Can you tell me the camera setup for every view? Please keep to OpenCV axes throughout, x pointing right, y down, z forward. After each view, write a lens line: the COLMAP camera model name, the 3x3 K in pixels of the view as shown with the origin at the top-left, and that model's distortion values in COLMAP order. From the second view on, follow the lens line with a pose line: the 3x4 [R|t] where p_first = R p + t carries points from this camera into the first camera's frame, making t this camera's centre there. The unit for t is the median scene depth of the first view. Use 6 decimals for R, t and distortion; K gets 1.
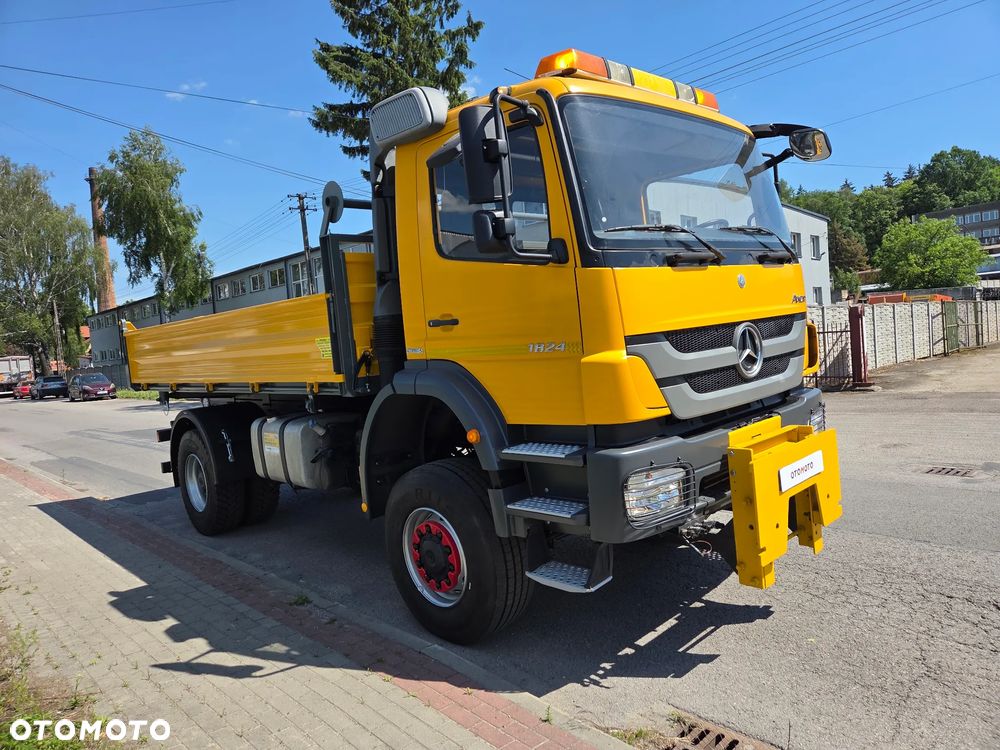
lens RADIAL K [[680.2, 0, 507.1], [0, 680.2, 385.4], [0, 0, 1]] dist [0.071763, -0.071789]
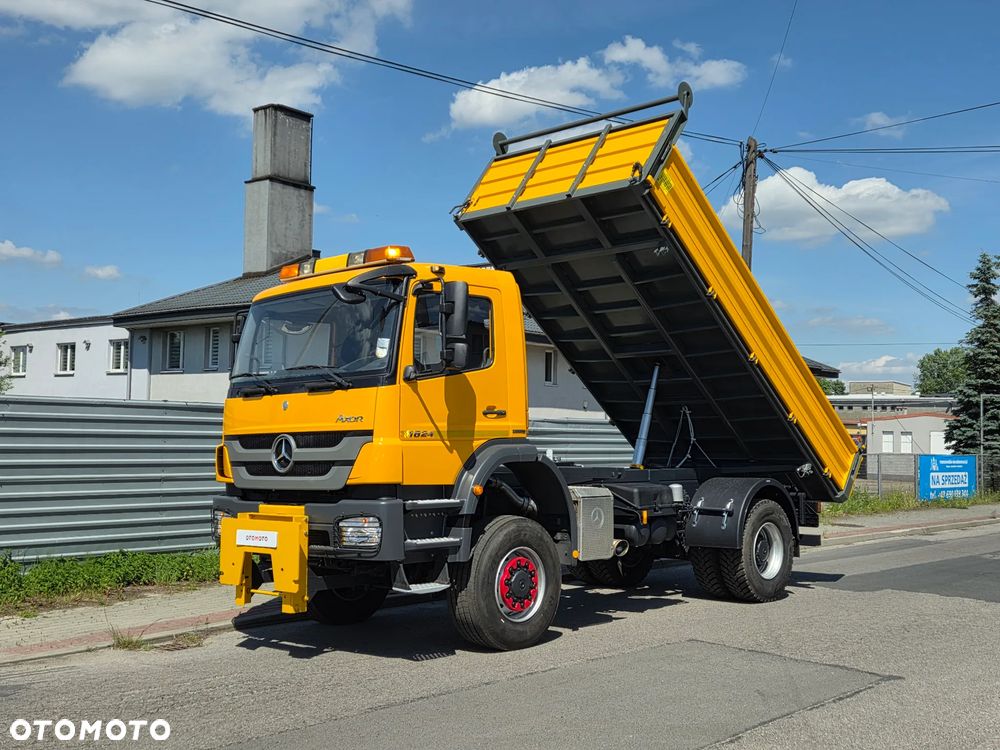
lens RADIAL K [[1121.2, 0, 500.0], [0, 1121.2, 375.0], [0, 0, 1]] dist [0.078999, -0.033878]
pose [[0.053215, 0.026471, -0.998232, 2.666108], [-0.078379, 0.996675, 0.022251, -0.297214], [0.995502, 0.077056, 0.055112, 1.276274]]
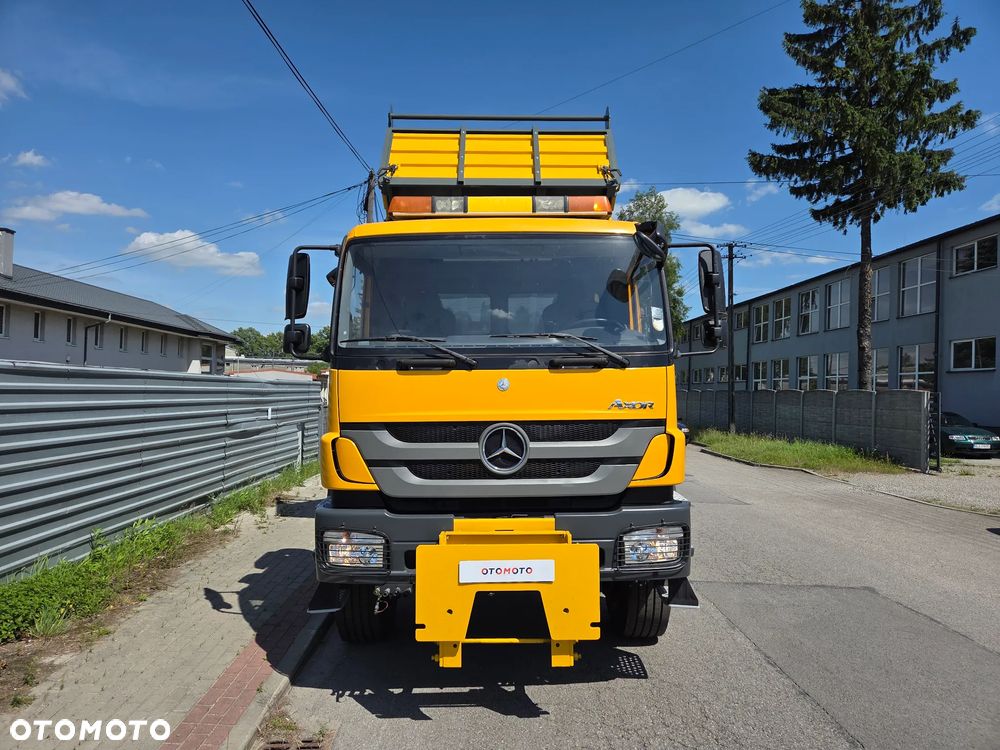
lens RADIAL K [[679.9, 0, 500.0], [0, 679.9, 375.0], [0, 0, 1]] dist [0.073874, -0.072984]
pose [[0.734050, 0.080644, -0.674290, 1.032822], [-0.121033, 0.992563, -0.013052, -0.148206], [0.668223, 0.091192, 0.738351, 0.187581]]
